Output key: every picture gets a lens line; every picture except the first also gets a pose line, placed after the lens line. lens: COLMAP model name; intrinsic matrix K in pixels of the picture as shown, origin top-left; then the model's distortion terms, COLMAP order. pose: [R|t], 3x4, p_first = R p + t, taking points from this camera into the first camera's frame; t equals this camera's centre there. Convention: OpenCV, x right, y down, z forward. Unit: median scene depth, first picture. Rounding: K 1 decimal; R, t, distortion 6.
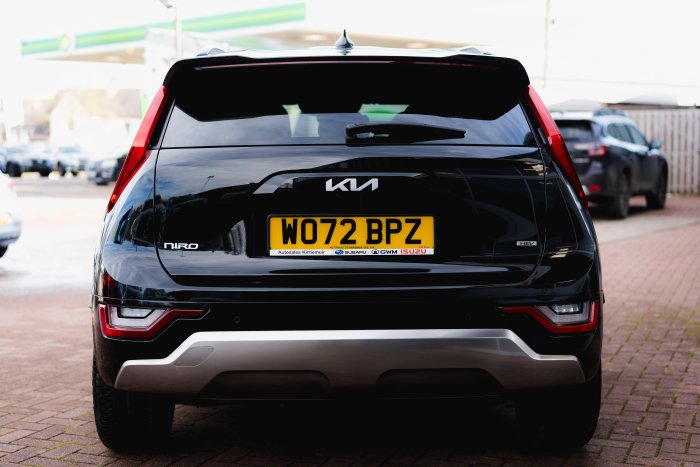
lens RADIAL K [[1098.1, 0, 350.0], [0, 1098.1, 233.5], [0, 0, 1]] dist [0.032180, -0.146456]
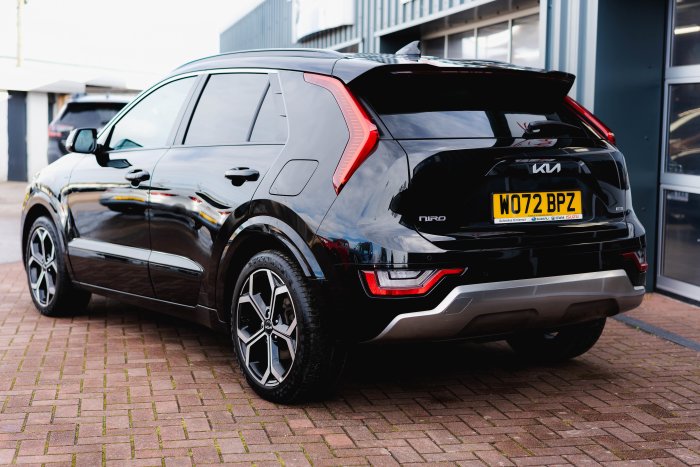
lens RADIAL K [[1078.8, 0, 350.0], [0, 1078.8, 233.5], [0, 0, 1]] dist [0.005916, 0.019496]
pose [[0.826853, -0.041360, 0.560896, -0.922089], [0.028950, 0.999100, 0.030996, -0.012415], [-0.561673, -0.009391, 0.827306, 0.047680]]
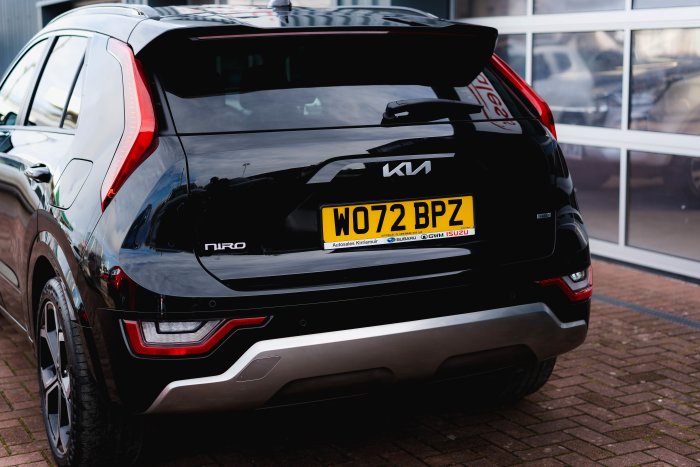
lens RADIAL K [[1098.1, 0, 350.0], [0, 1098.1, 233.5], [0, 0, 1]] dist [0.032180, -0.146456]
pose [[0.902774, -0.076319, 0.423290, -0.441576], [0.041848, 0.995048, 0.090156, -0.075205], [-0.428074, -0.063677, 0.901497, 0.161463]]
